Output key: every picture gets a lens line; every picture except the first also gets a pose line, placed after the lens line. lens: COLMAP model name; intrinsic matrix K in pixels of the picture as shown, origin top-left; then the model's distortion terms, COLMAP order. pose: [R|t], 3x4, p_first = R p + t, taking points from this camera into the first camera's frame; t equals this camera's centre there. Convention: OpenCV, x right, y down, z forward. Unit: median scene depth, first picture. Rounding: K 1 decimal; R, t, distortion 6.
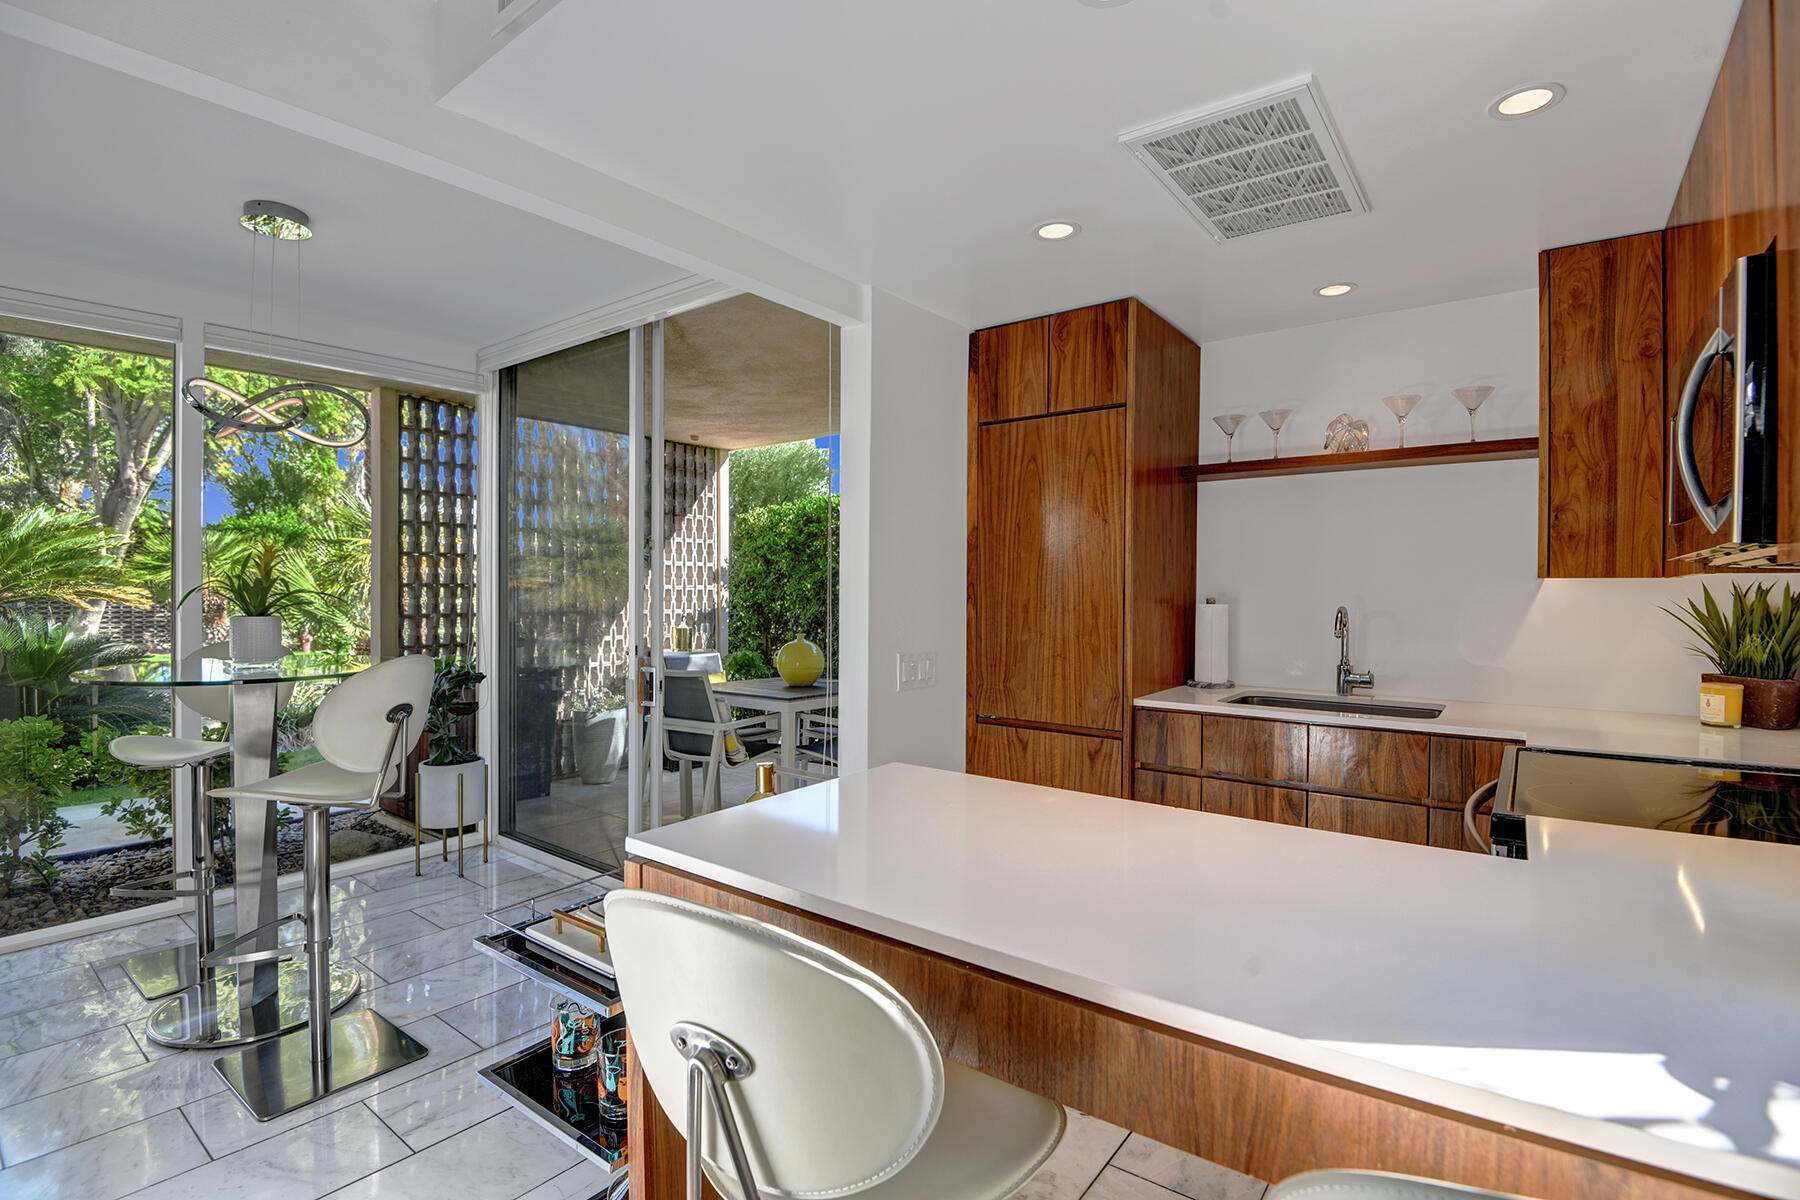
lens RADIAL K [[829.4, 0, 891.1], [0, 829.4, 591.2], [0, 0, 1]] dist [-0.028967, -0.003670]
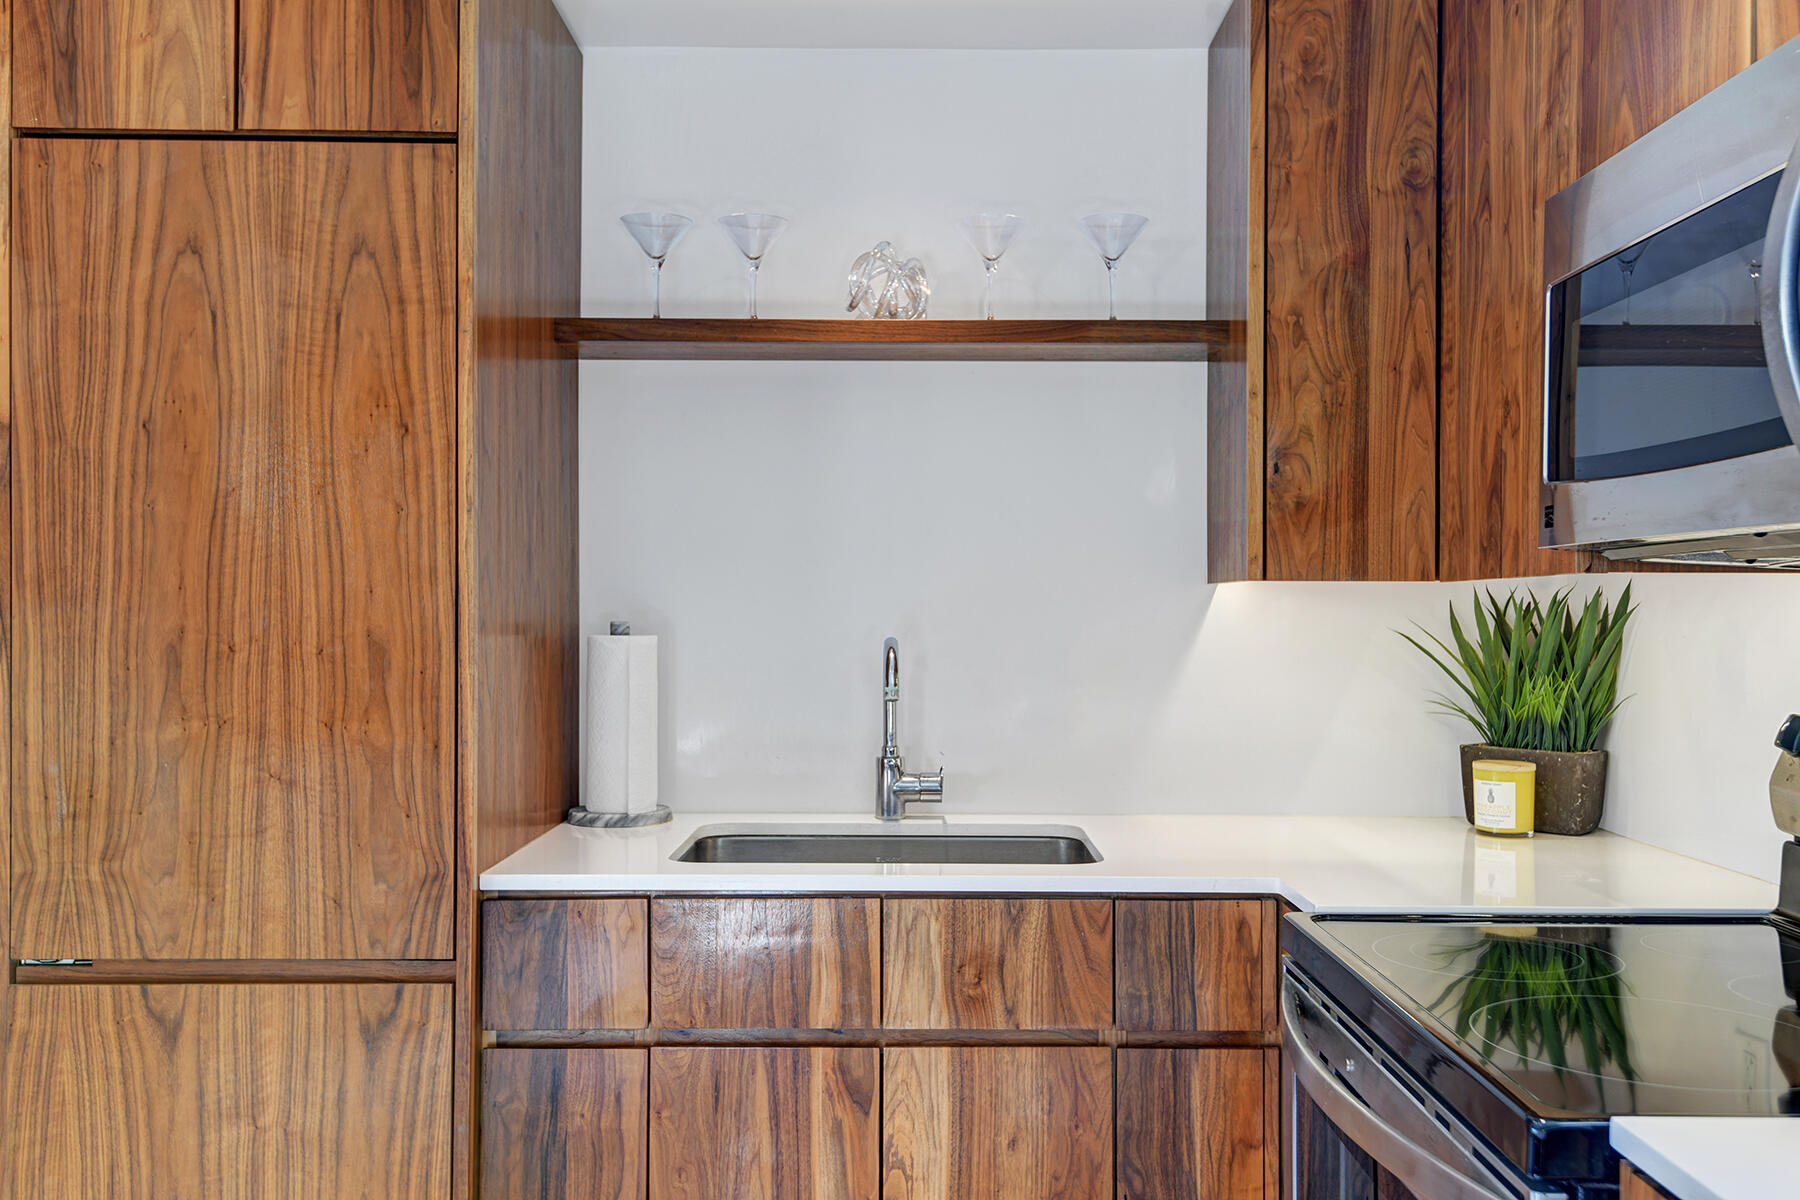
lens RADIAL K [[1566.2, 0, 890.6], [0, 1566.2, 602.5], [0, 0, 1]] dist [0.064640, -0.038975]
pose [[0.782651, -0.000141, 0.622461, -0.027036], [0.001499, 0.999998, -0.001658, -0.000305], [-0.622460, 0.002230, 0.782649, 0.272270]]
